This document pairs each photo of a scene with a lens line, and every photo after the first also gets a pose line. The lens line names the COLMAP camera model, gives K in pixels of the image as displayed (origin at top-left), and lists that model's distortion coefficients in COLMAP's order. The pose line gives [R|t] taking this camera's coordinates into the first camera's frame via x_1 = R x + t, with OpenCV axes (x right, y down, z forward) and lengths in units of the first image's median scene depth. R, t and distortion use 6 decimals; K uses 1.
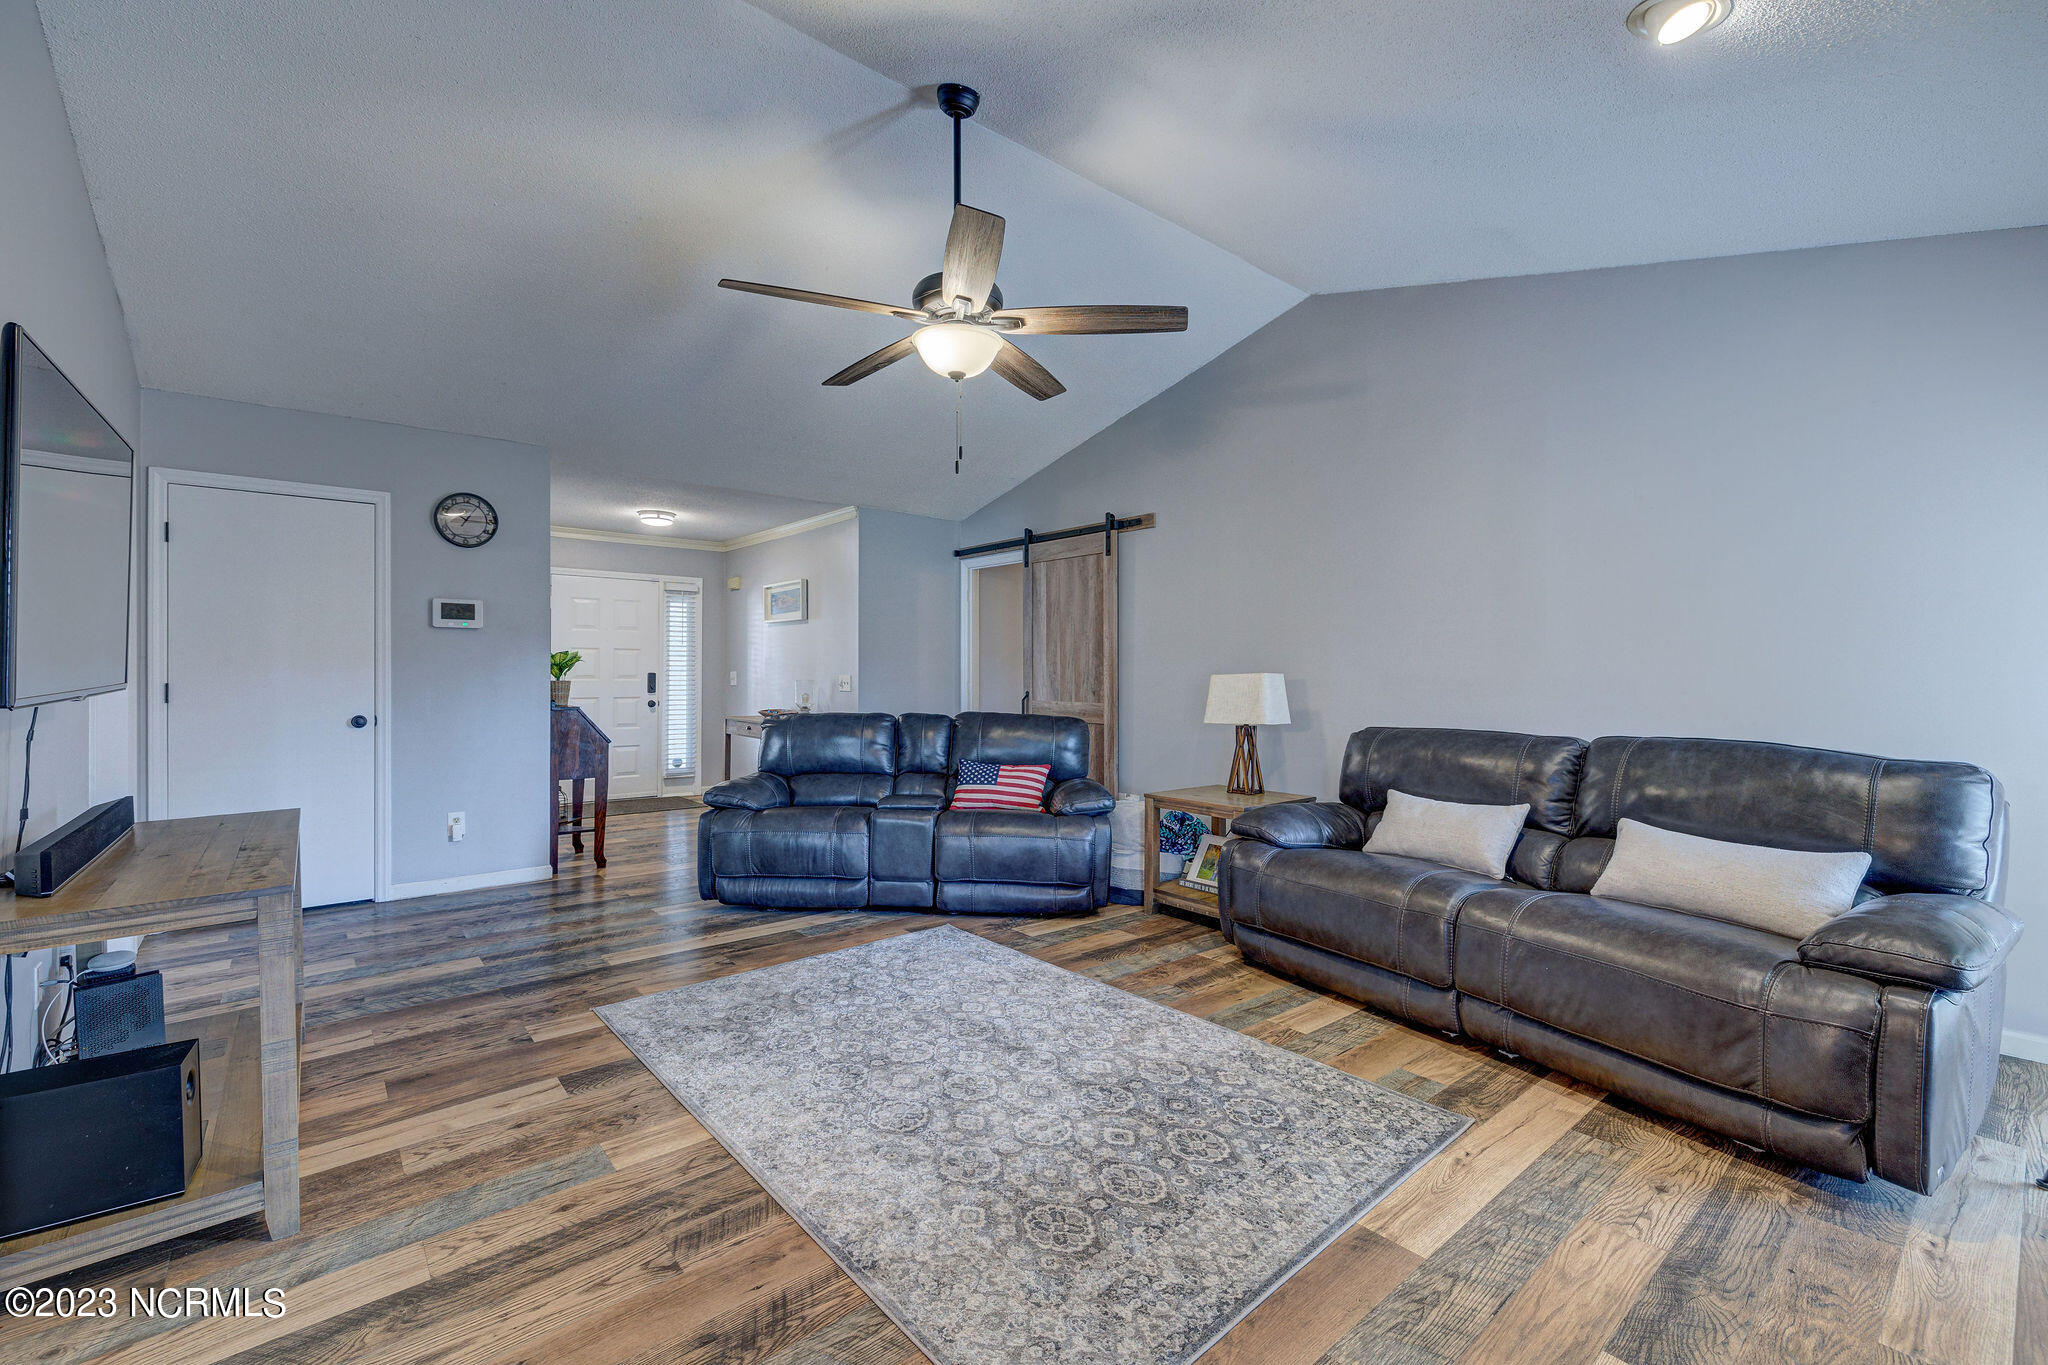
lens RADIAL K [[861.0, 0, 1012.3], [0, 861.0, 674.4], [0, 0, 1]] dist [-0.002094, 0.000282]
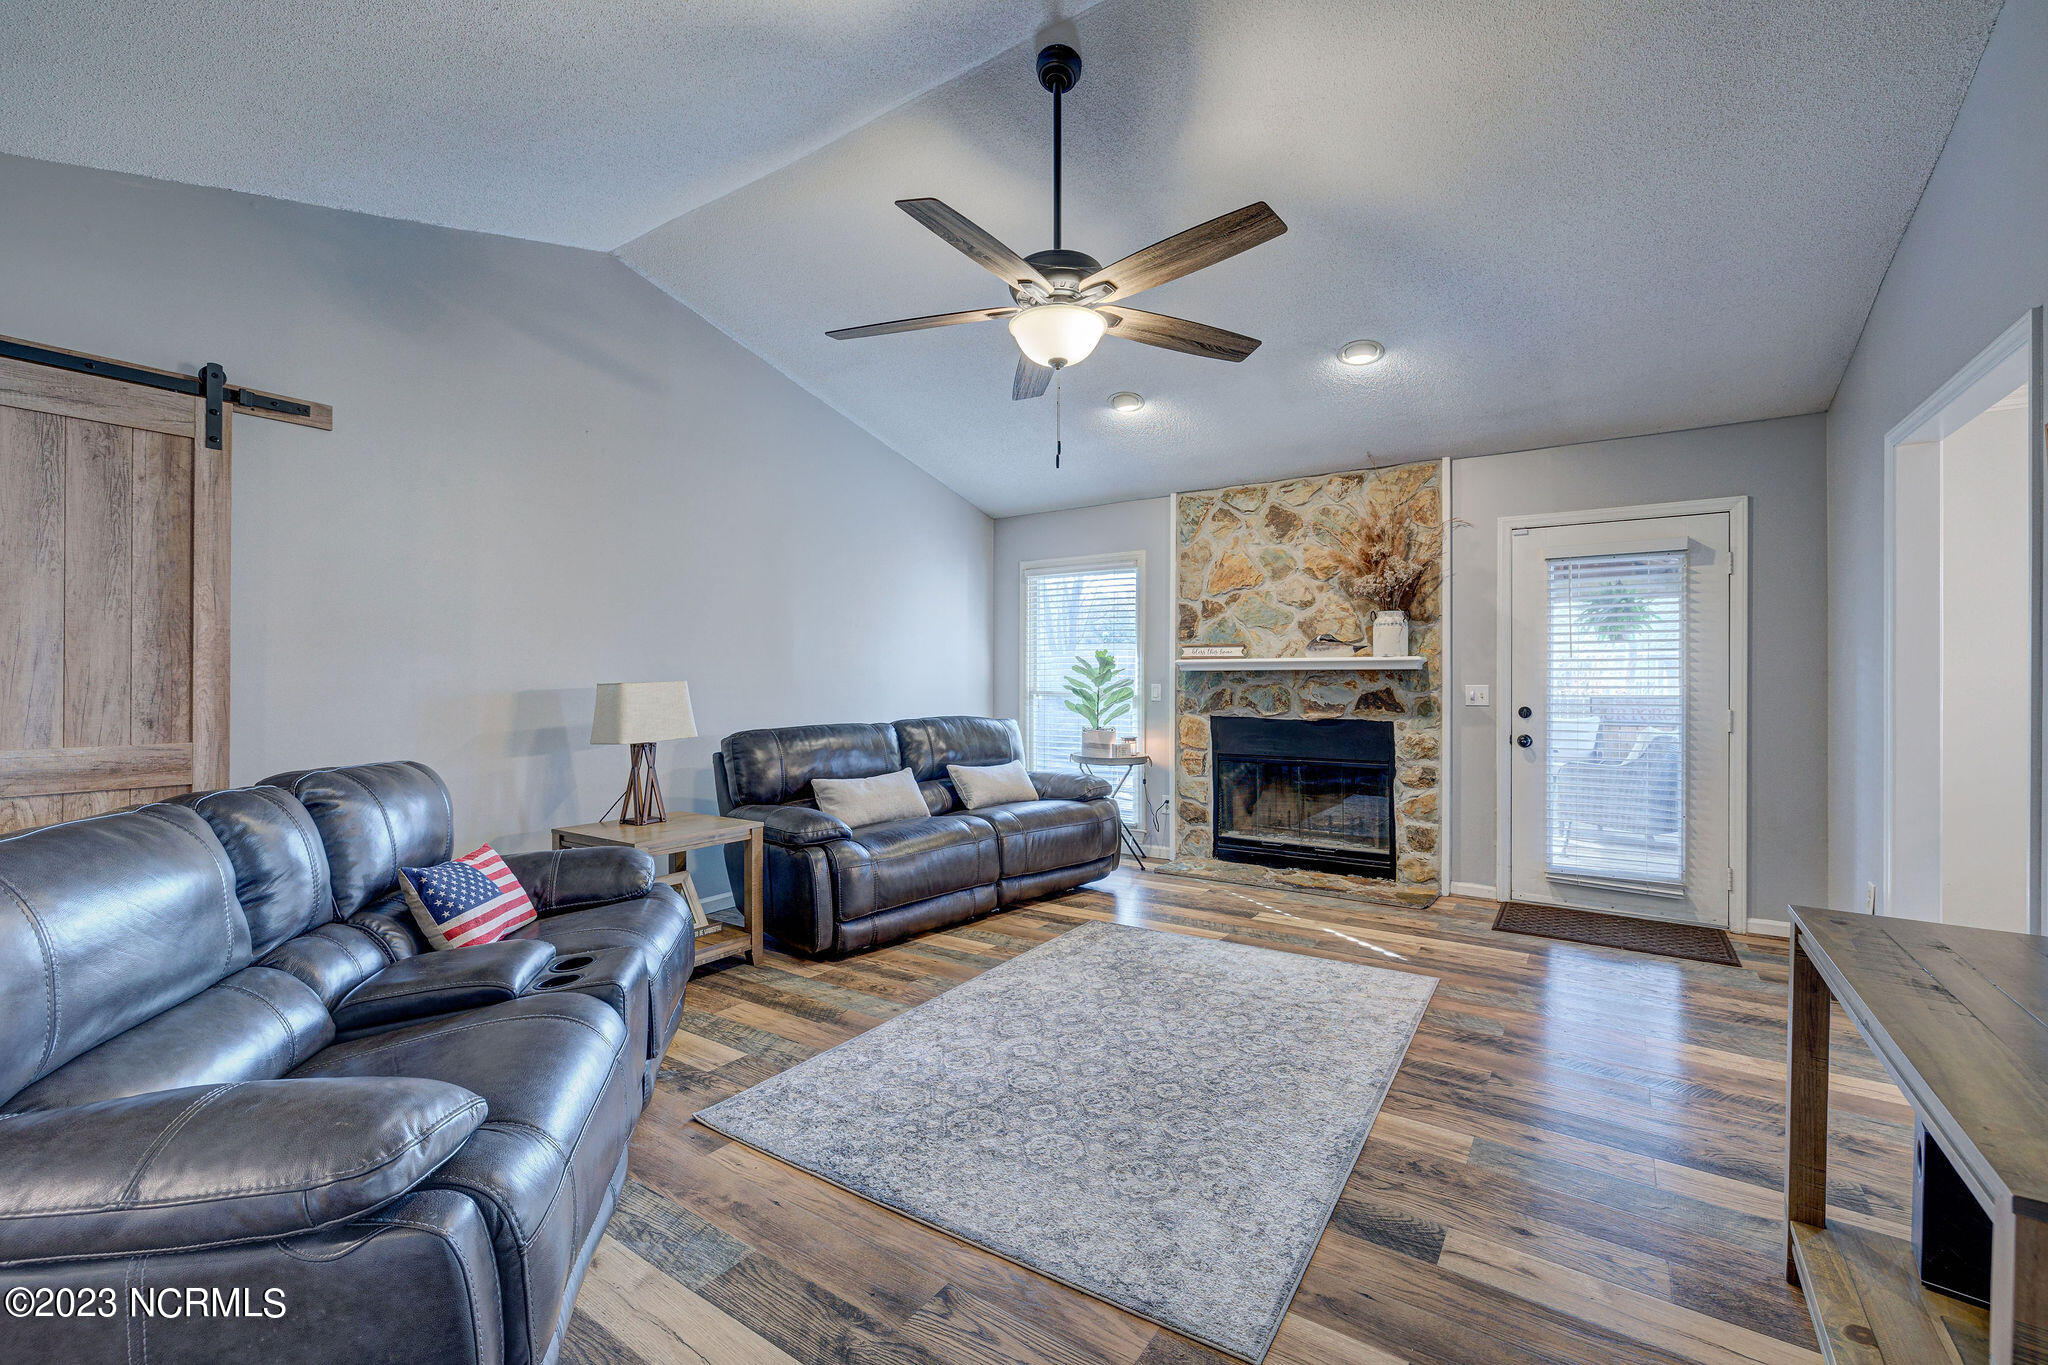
lens RADIAL K [[861.0, 0, 1012.3], [0, 861.0, 674.4], [0, 0, 1]] dist [-0.002094, 0.000282]
pose [[-0.269997, 0.003936, 0.962853, -0.952054], [0.000163, 0.999992, -0.004042, -0.006086], [-0.962861, -0.000935, -0.269995, 1.304705]]
